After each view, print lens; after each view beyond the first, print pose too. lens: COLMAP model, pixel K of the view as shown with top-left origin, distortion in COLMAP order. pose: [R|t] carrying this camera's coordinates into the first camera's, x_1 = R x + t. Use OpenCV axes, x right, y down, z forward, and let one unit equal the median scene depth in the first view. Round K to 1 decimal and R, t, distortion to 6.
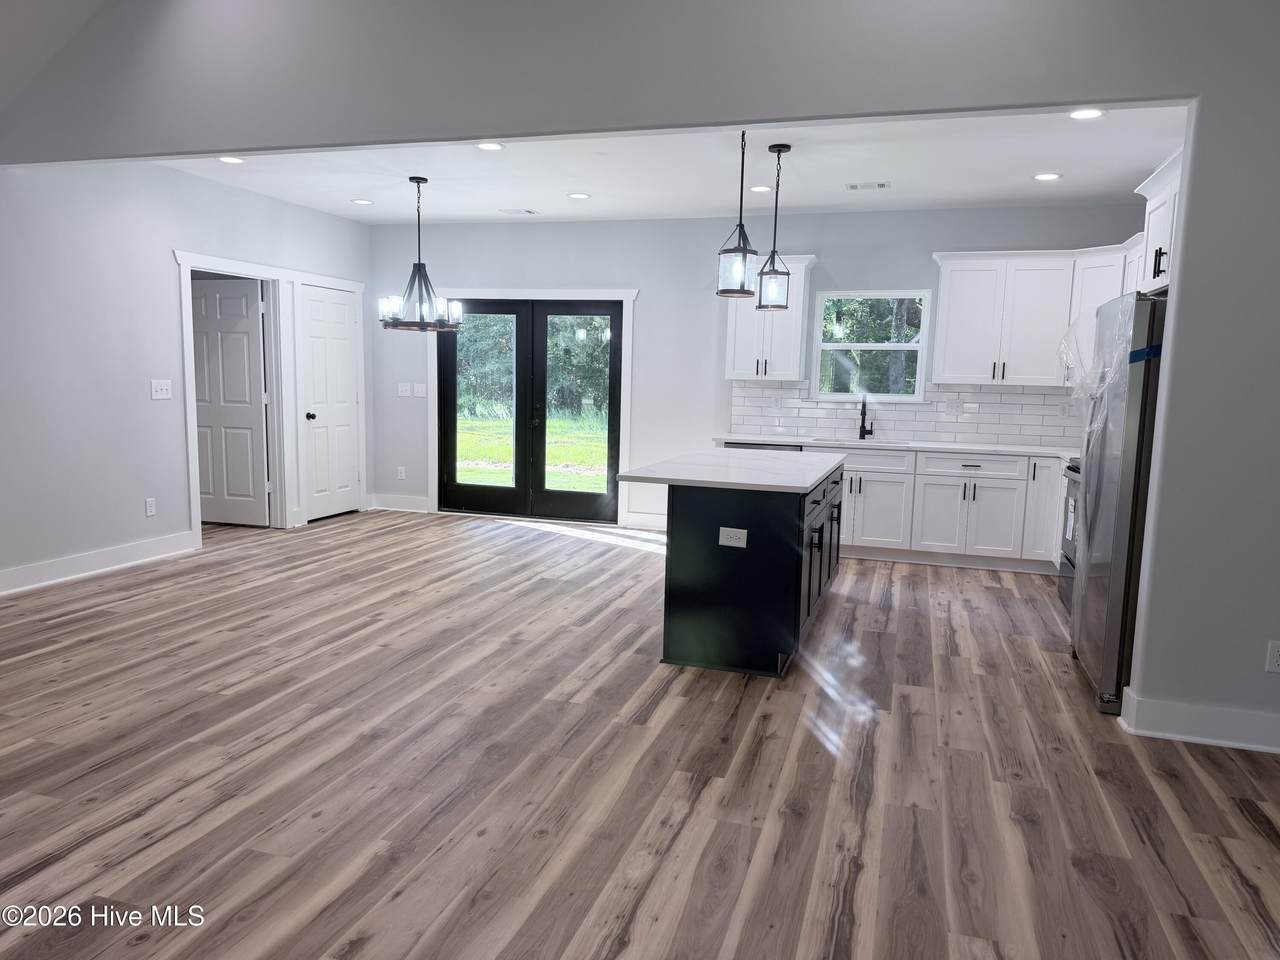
lens RADIAL K [[882.6, 0, 640.0], [0, 882.6, 480.0], [0, 0, 1]] dist [0.179669, -0.311330]
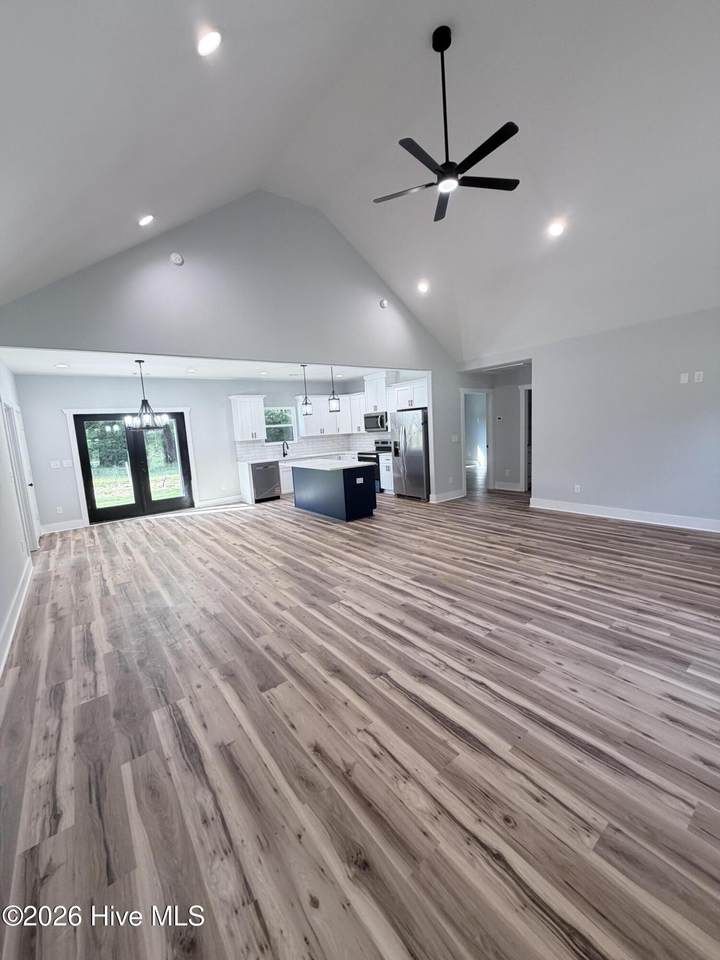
lens RADIAL K [[378.2, 0, 360.0], [0, 378.2, 480.0], [0, 0, 1]] dist [-0.000469, -0.000095]
pose [[0.579659, -0.172519, 0.796387, -0.731374], [0.169328, 0.981499, 0.089371, -0.048124], [-0.797071, 0.083046, 0.598148, 0.069379]]
